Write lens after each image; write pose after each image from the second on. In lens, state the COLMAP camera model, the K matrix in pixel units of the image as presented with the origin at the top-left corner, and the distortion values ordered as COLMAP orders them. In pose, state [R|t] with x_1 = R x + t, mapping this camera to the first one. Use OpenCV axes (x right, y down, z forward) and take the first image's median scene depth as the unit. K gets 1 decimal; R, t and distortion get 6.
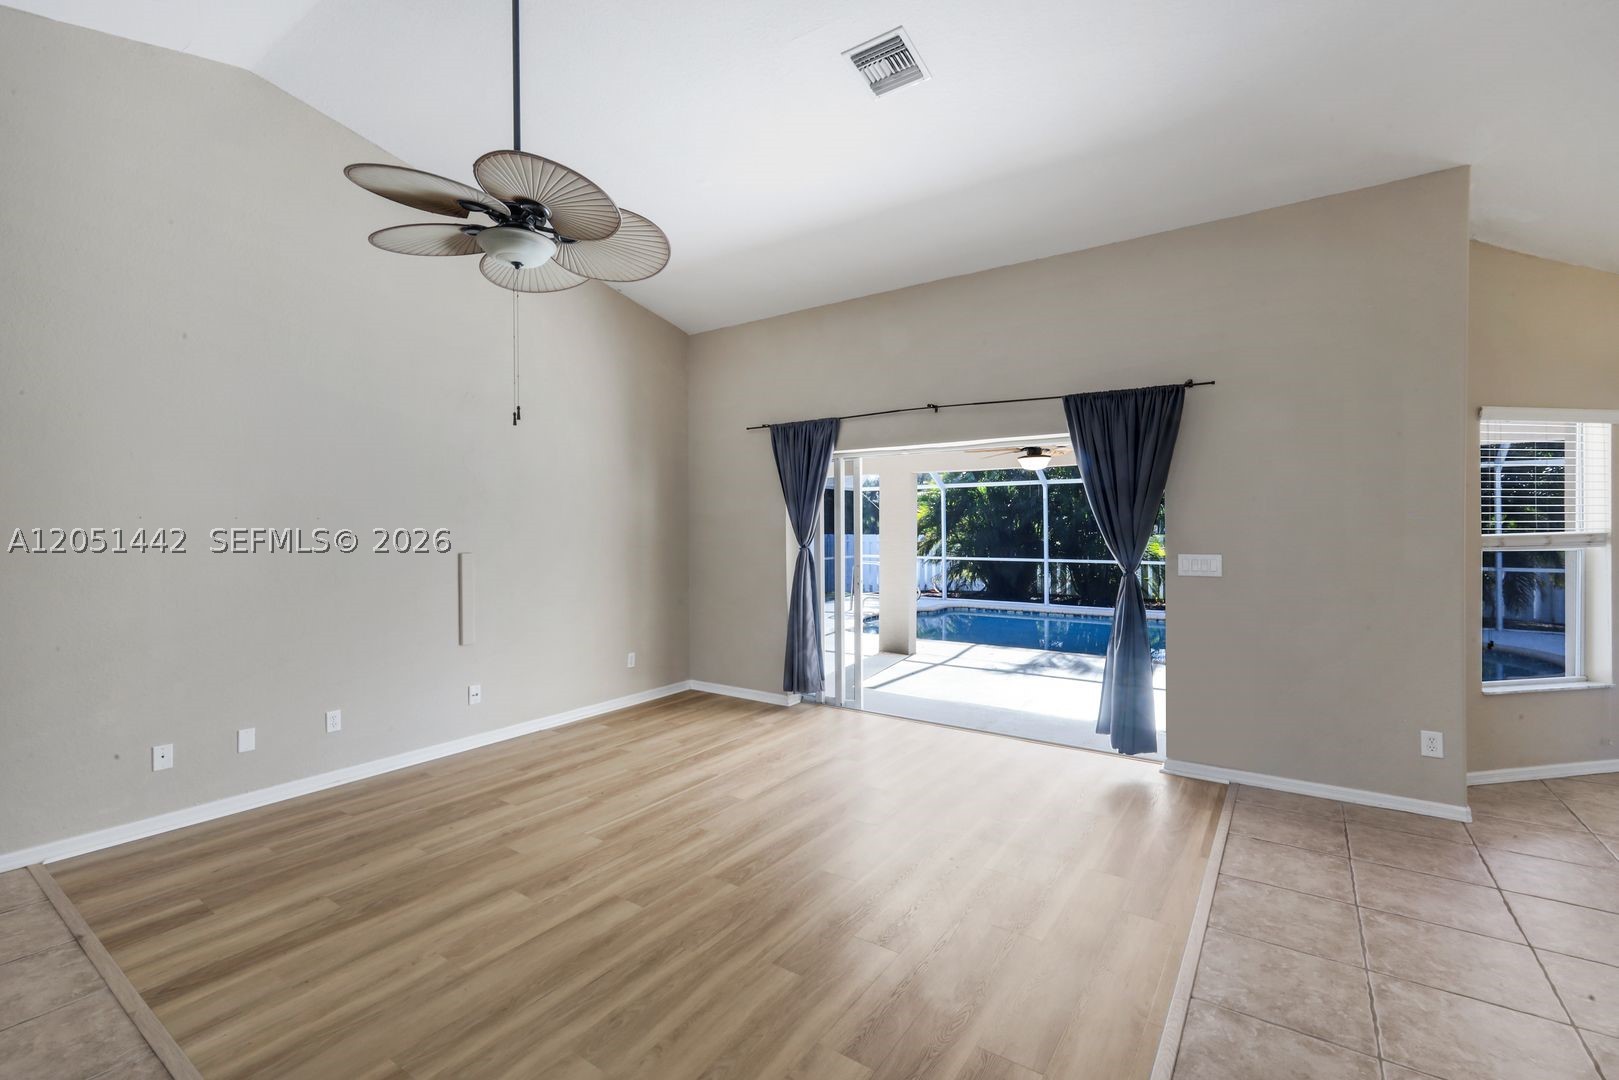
lens RADIAL K [[711.9, 0, 815.3], [0, 711.9, 530.7], [0, 0, 1]] dist [0.005519, 0.000084]
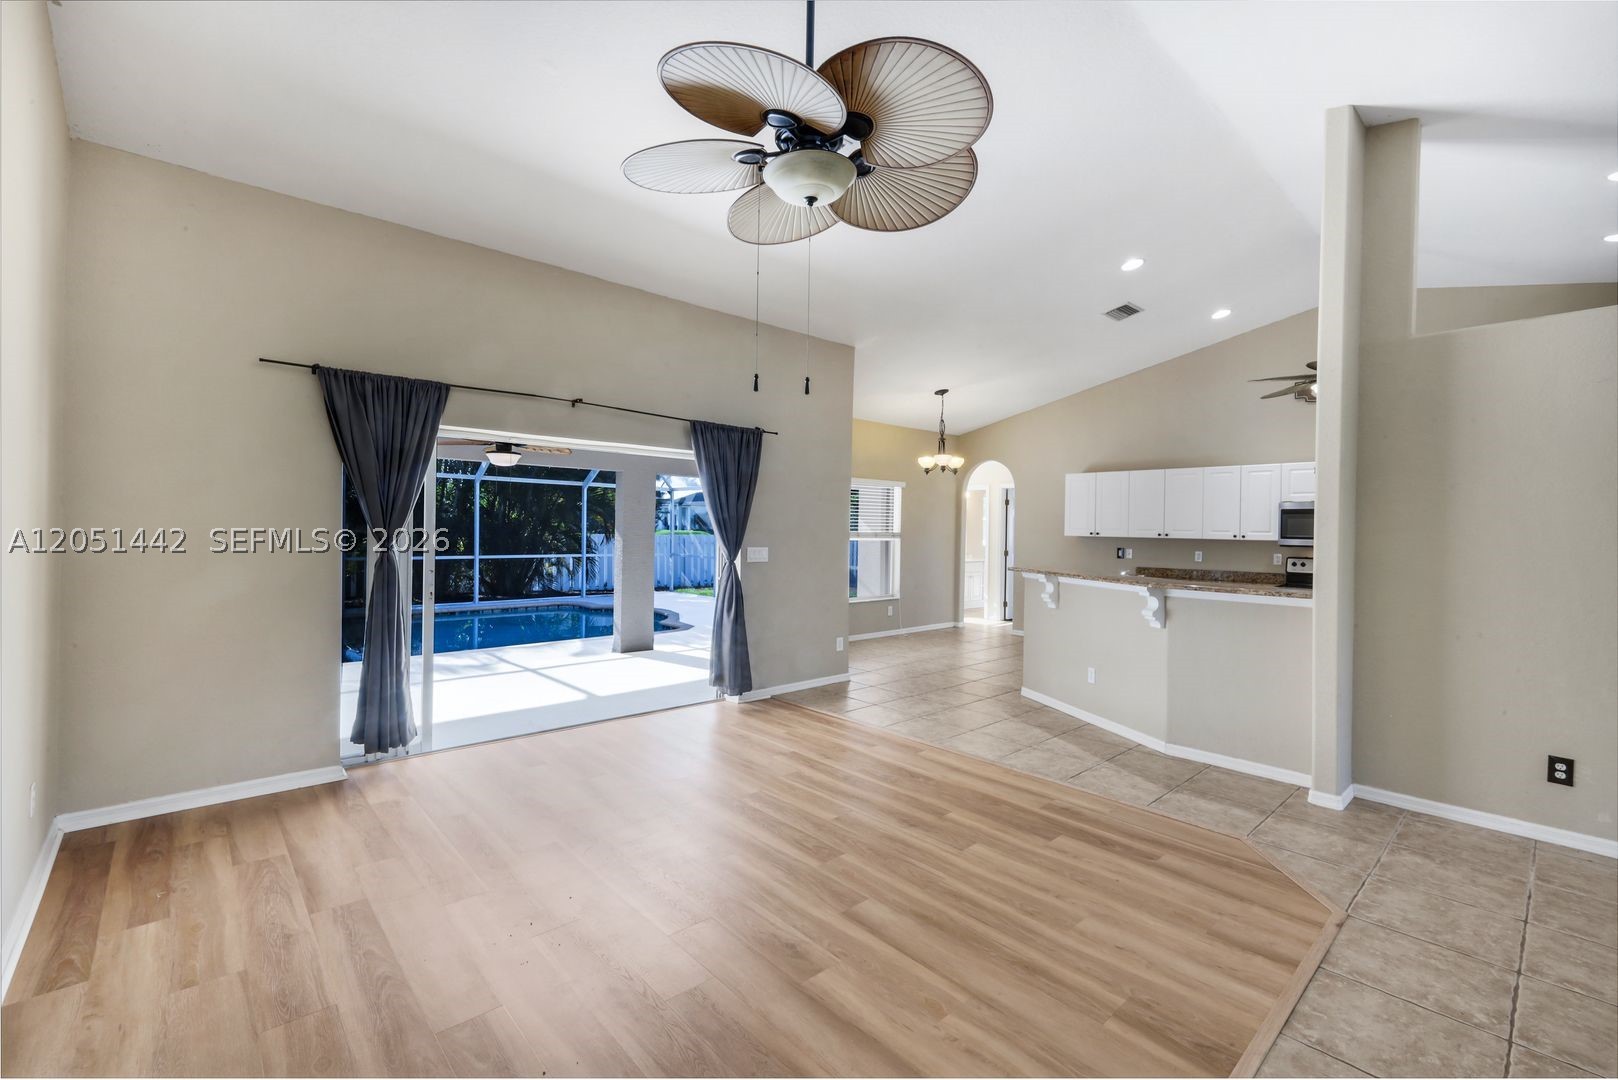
lens RADIAL K [[689.3, 0, 804.0], [0, 689.3, 530.3], [0, 0, 1]] dist [0.009301, -0.000796]
pose [[0.233777, 0.005946, 0.972272, -0.833274], [-0.013260, 0.999908, -0.002926, 0.000130], [-0.972200, -0.012208, 0.233834, 0.581189]]
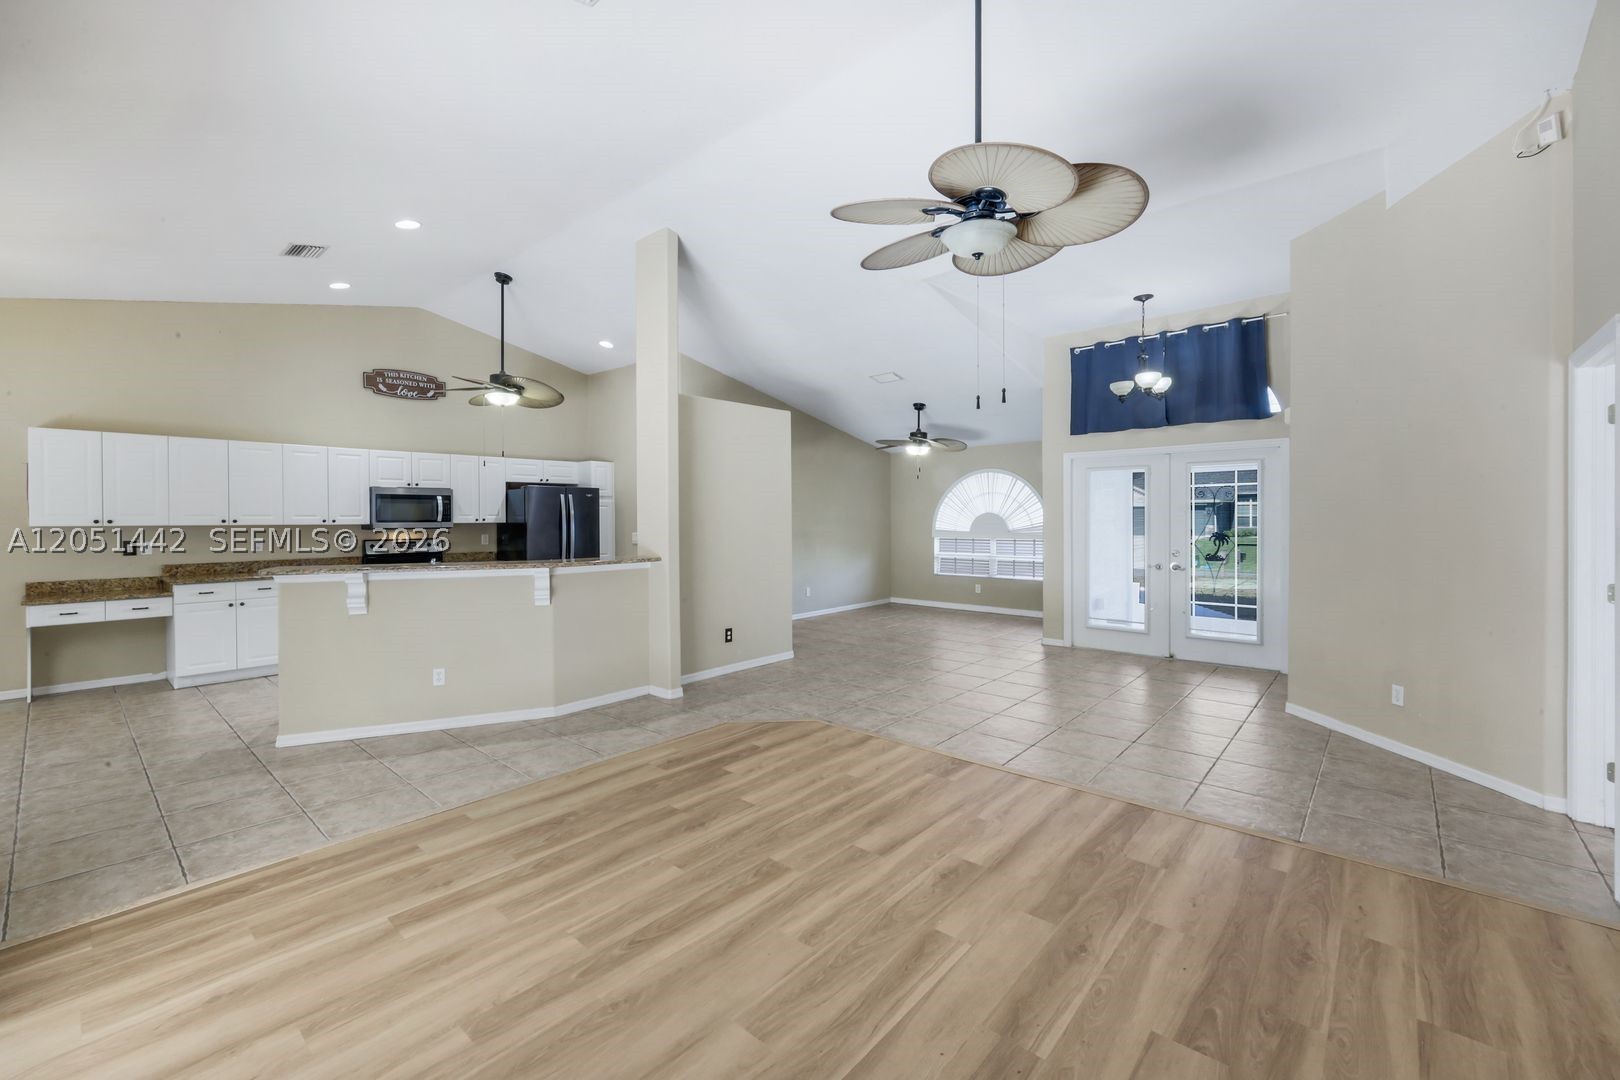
lens RADIAL K [[667.2, 0, 812.2], [0, 667.2, 513.7], [0, 0, 1]] dist [0.007343, -0.000927]
pose [[-0.992644, 0.011109, 0.120557, -0.210334], [0.010926, 0.999938, -0.002180, -0.004621], [-0.120574, -0.000846, -0.992704, 1.403309]]
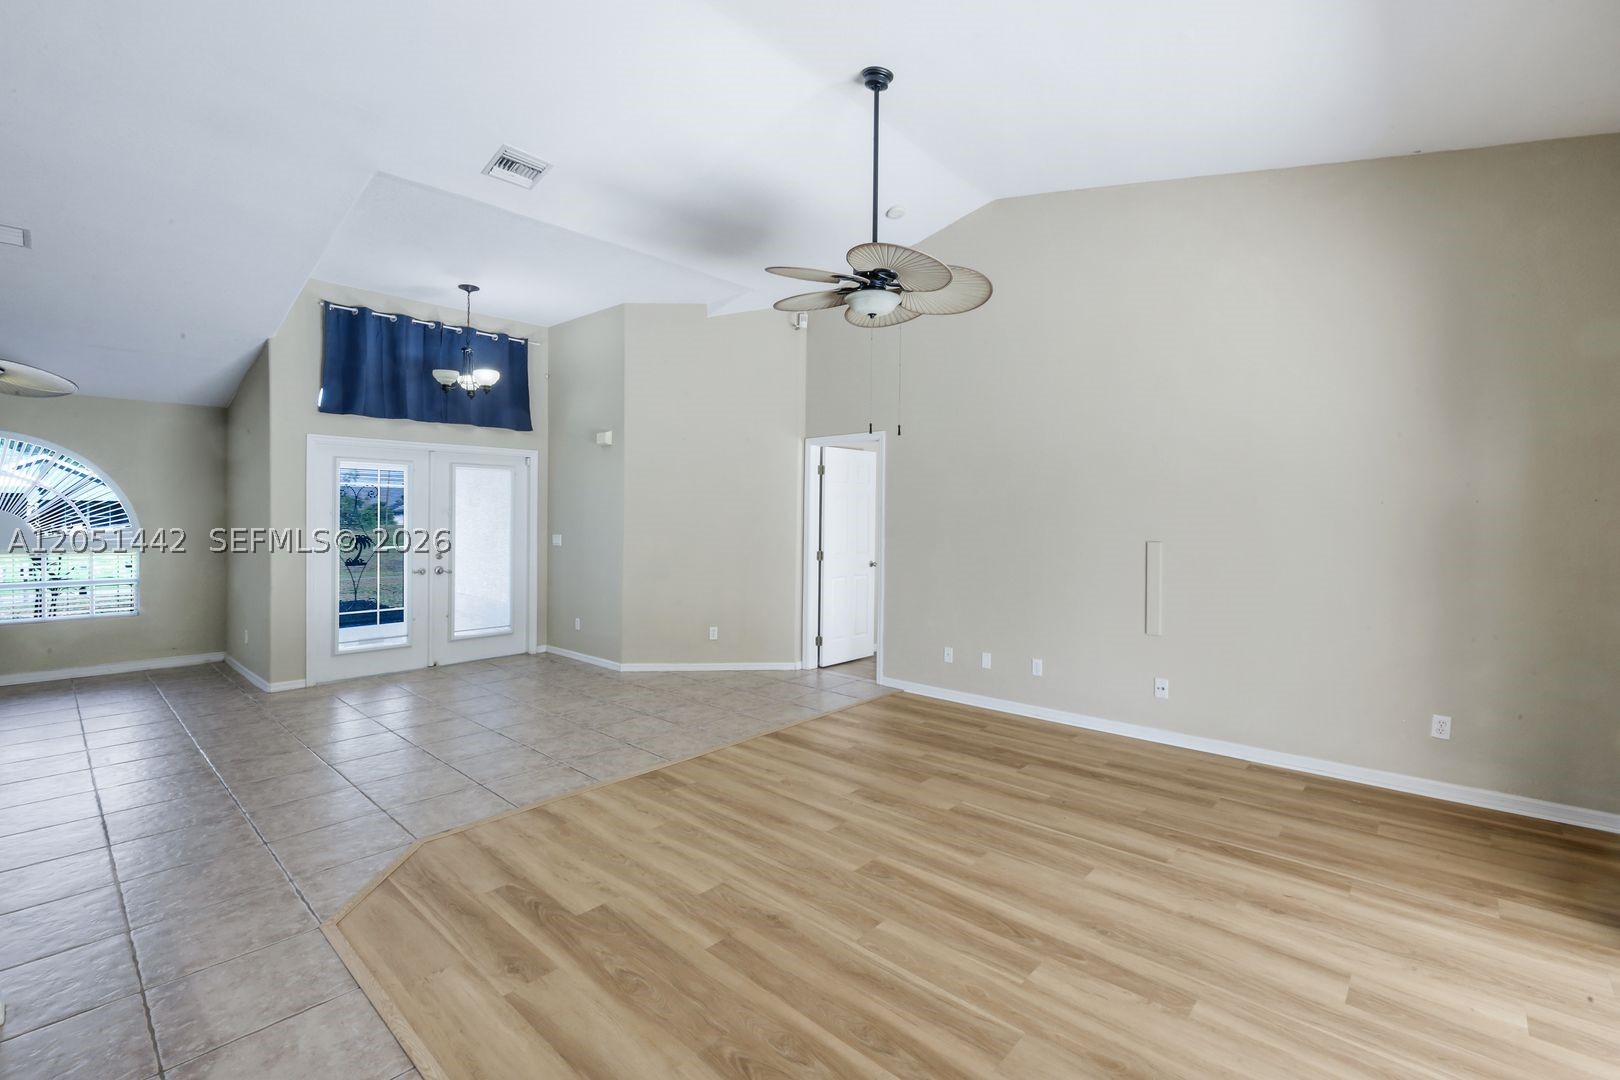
lens RADIAL K [[712.3, 0, 801.0], [0, 712.3, 535.9], [0, 0, 1]] dist [0.005519, 0.000084]
pose [[-0.144523, 0.030907, -0.989019, 0.634729], [-0.004402, 0.999482, 0.031877, -0.006984], [0.989492, 0.008961, -0.144312, 0.759104]]
